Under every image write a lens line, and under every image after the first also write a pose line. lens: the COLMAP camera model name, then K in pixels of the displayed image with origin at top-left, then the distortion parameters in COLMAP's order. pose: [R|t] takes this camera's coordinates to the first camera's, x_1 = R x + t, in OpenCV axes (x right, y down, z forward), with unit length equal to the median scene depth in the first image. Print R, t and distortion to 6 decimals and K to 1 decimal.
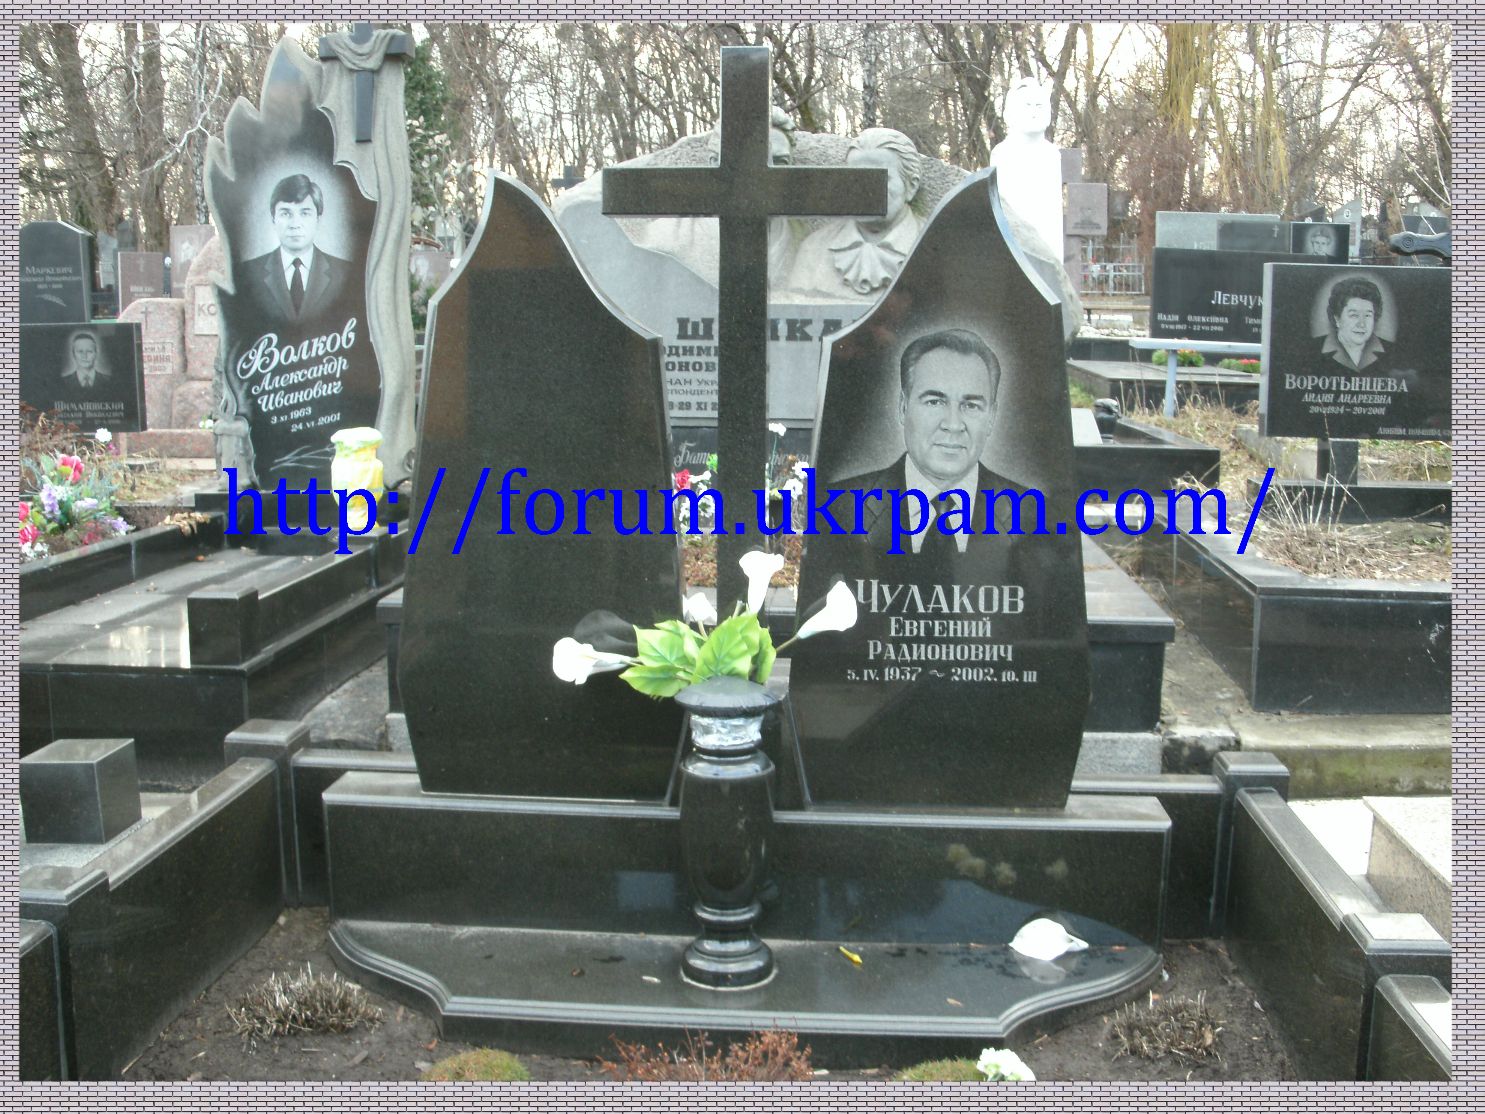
lens RADIAL K [[1562.6, 0, 750.6], [0, 1562.6, 551.8], [0, 0, 1]] dist [-0.175422, 0.000000]
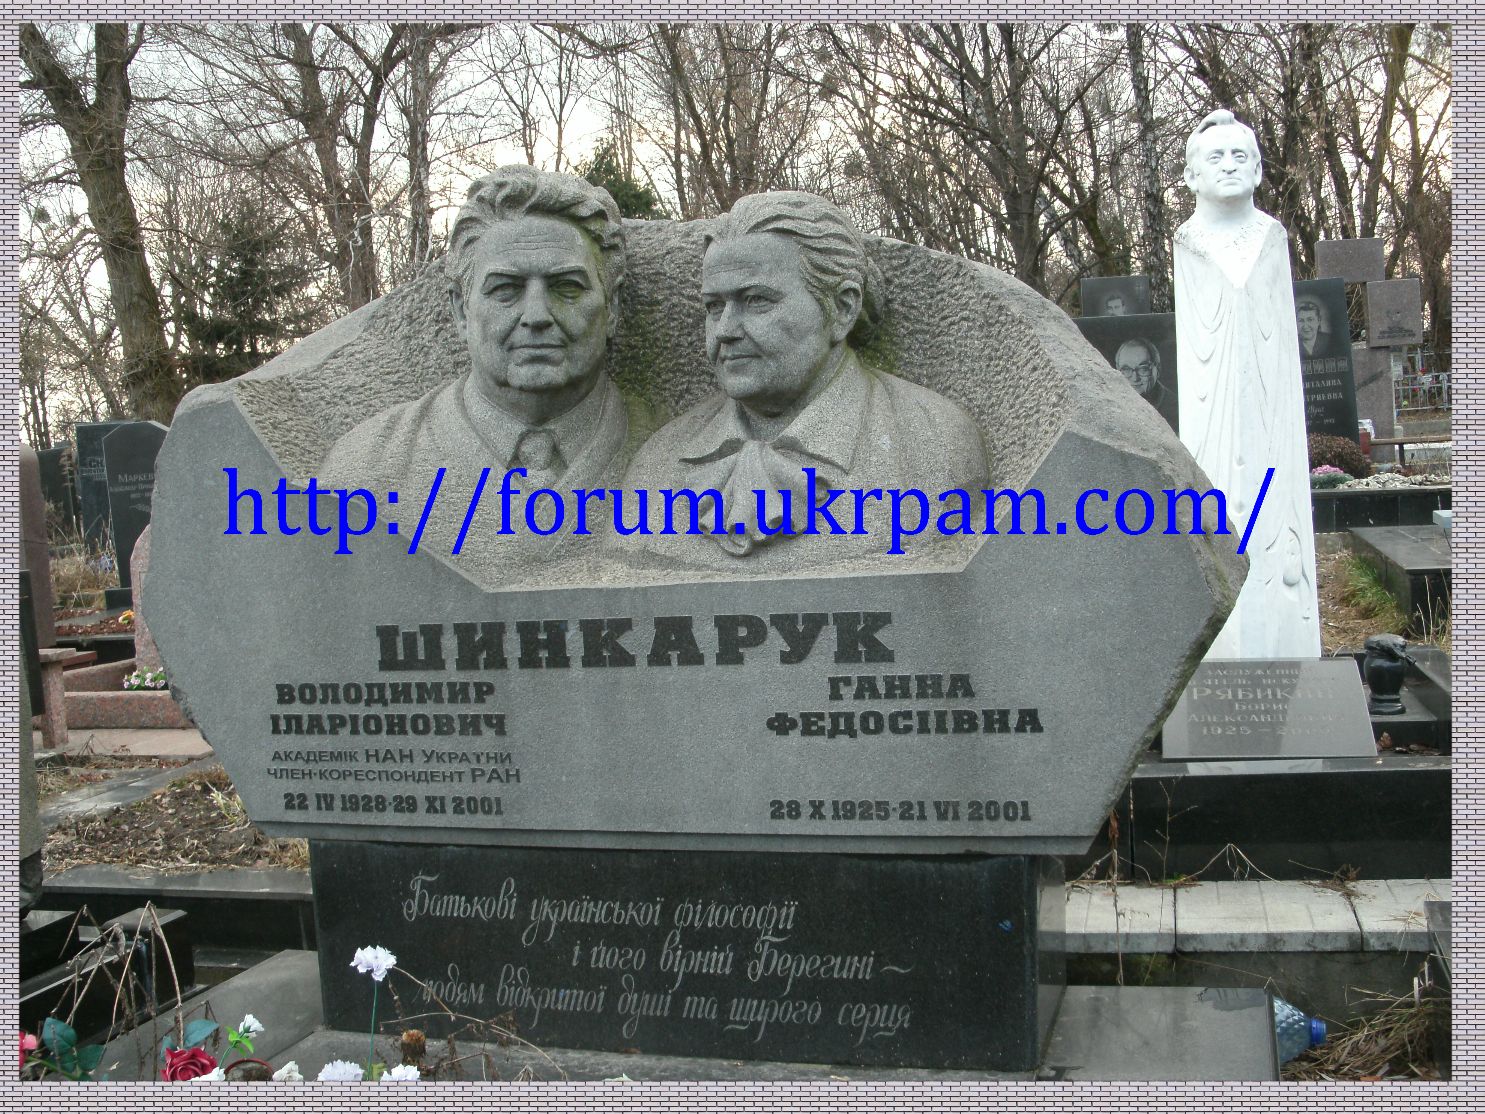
lens RADIAL K [[1562.6, 0, 748.7], [0, 1562.6, 563.3], [0, 0, 1]] dist [-0.175422, 0.000000]
pose [[0.973243, -0.057730, -0.222407, 0.174452], [0.039747, 0.995630, -0.084502, -0.124024], [0.226314, 0.073401, 0.971285, 0.552830]]
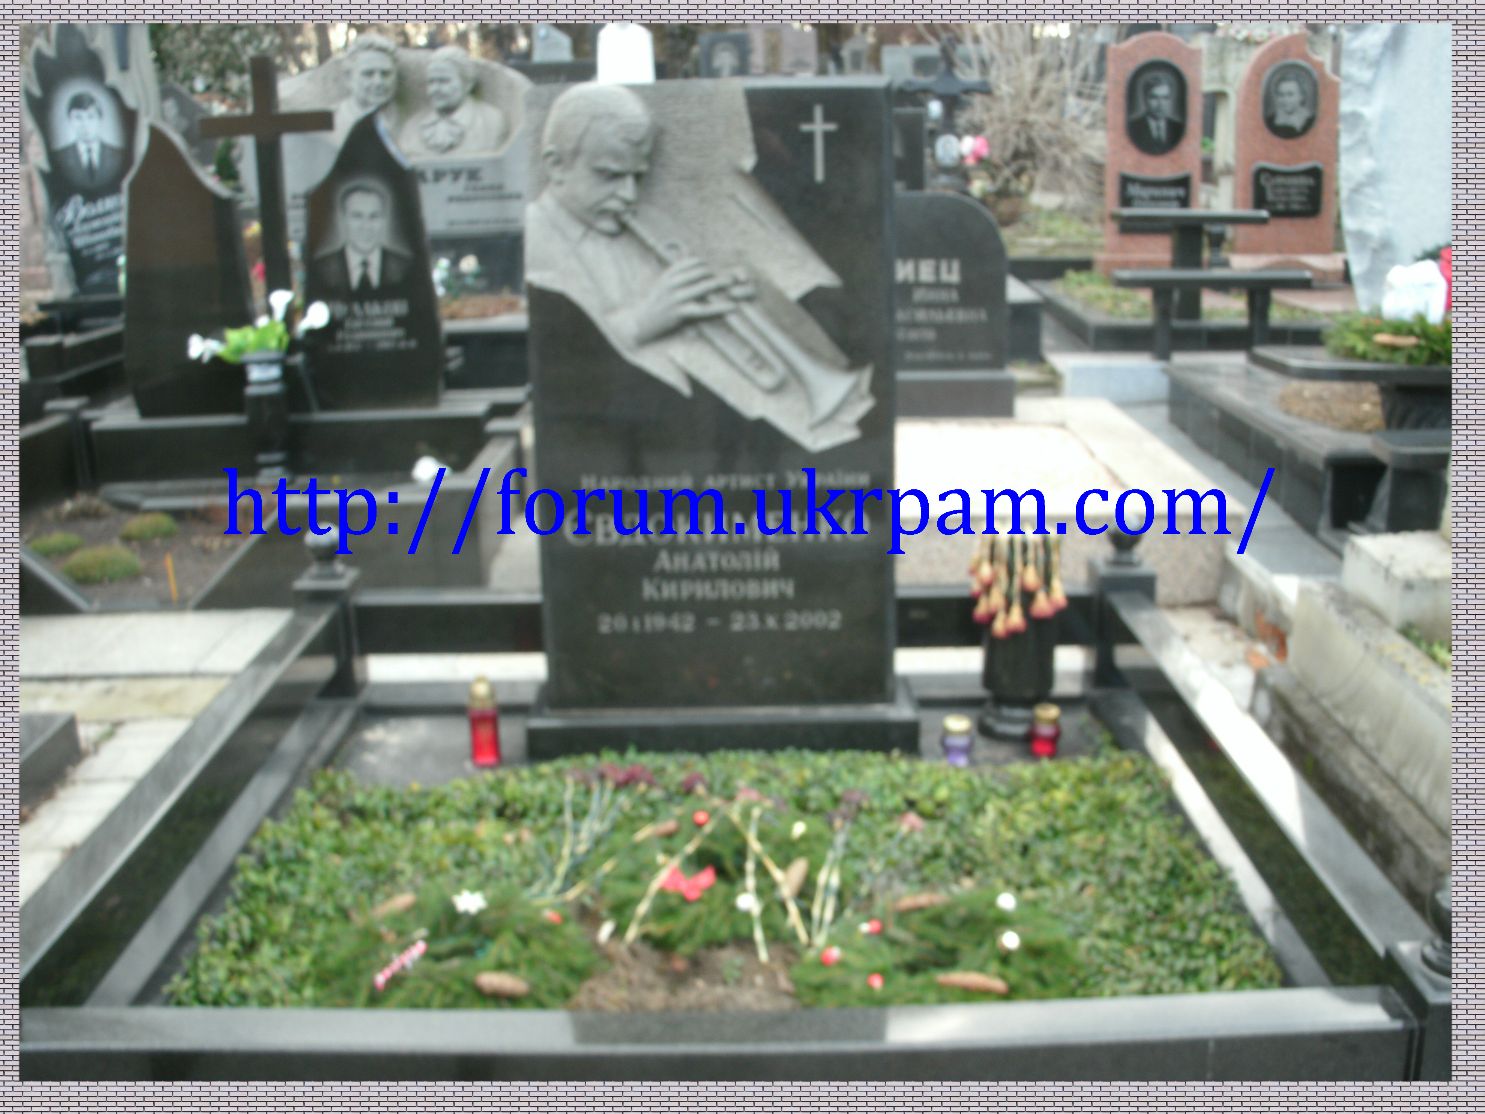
lens RADIAL K [[1570.5, 0, 755.5], [0, 1570.5, 568.7], [0, 0, 1]] dist [-0.079017, 0.000000]
pose [[0.997530, -0.054928, 0.043777, 0.305393], [0.049480, 0.991892, 0.117052, 0.089792], [-0.049851, -0.114597, 0.992160, -0.676153]]
